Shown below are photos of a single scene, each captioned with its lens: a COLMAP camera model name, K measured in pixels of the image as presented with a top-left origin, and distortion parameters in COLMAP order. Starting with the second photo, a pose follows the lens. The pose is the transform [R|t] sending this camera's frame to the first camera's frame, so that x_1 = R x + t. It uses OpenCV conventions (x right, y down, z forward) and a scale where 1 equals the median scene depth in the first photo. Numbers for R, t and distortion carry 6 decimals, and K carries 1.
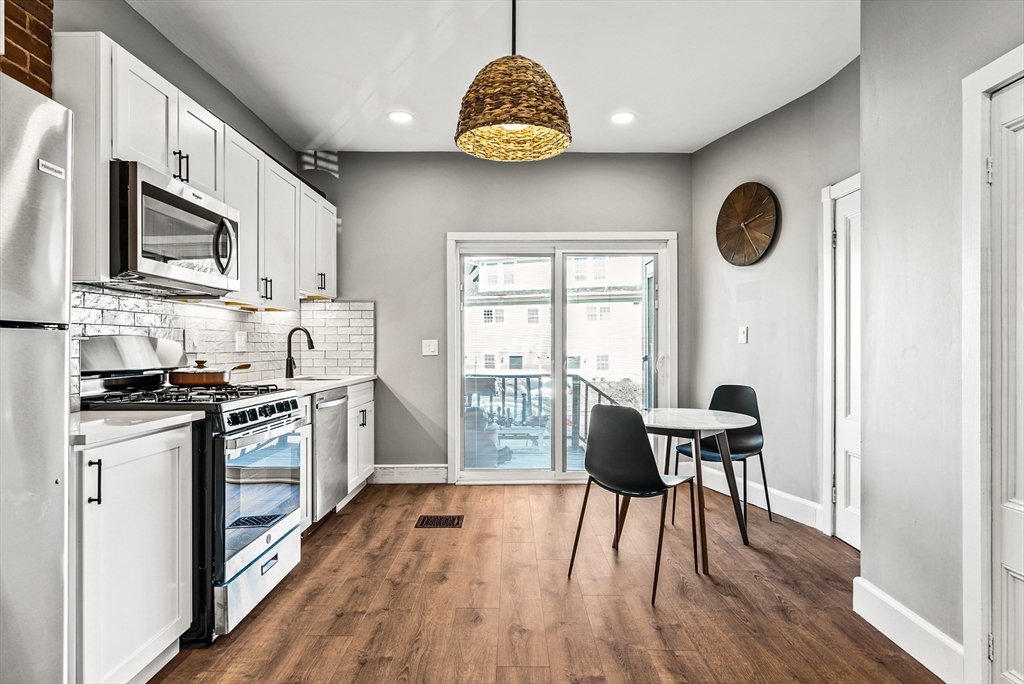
lens RADIAL K [[553.3, 0, 505.6], [0, 553.3, 346.1], [0, 0, 1]] dist [-0.002059, 0.004777]
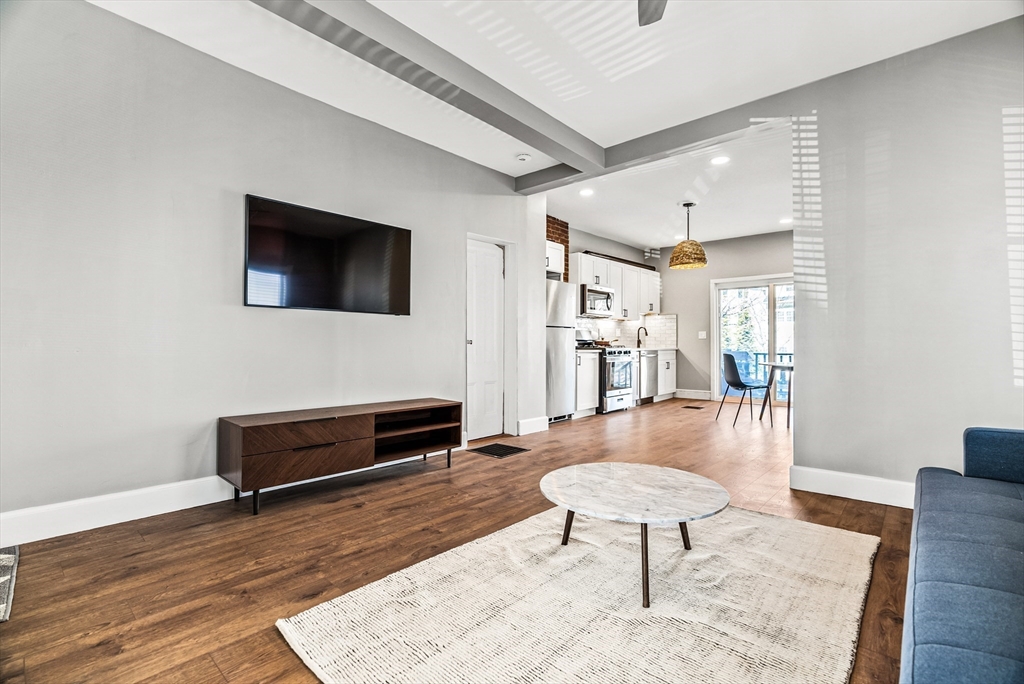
lens RADIAL K [[467.6, 0, 518.1], [0, 467.6, 337.0], [0, 0, 1]] dist [0.001706, 0.001309]
pose [[0.749000, -0.004449, -0.662555, 0.820054], [-0.002766, 0.999948, -0.009841, 0.046132], [0.662565, 0.009204, 0.748948, -1.266963]]
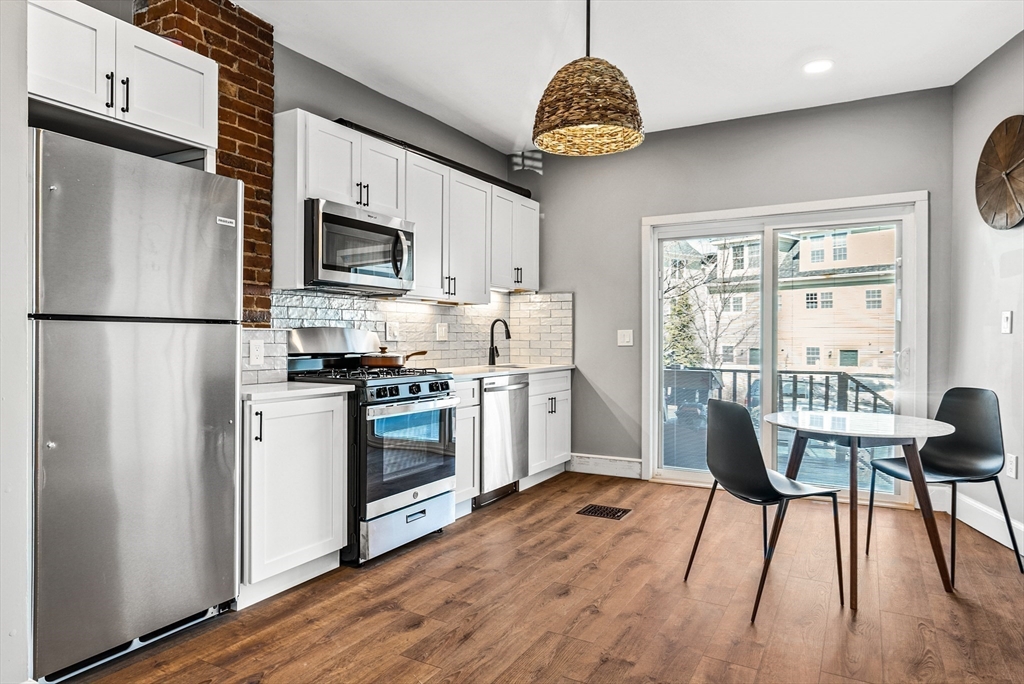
lens RADIAL K [[619.2, 0, 527.7], [0, 619.2, 338.6], [0, 0, 1]] dist [-0.001560, 0.005948]
pose [[0.876425, 0.004324, -0.481519, 0.375184], [-0.002938, 0.999989, 0.003633, 0.001007], [0.481530, -0.001770, 0.876428, -0.057844]]
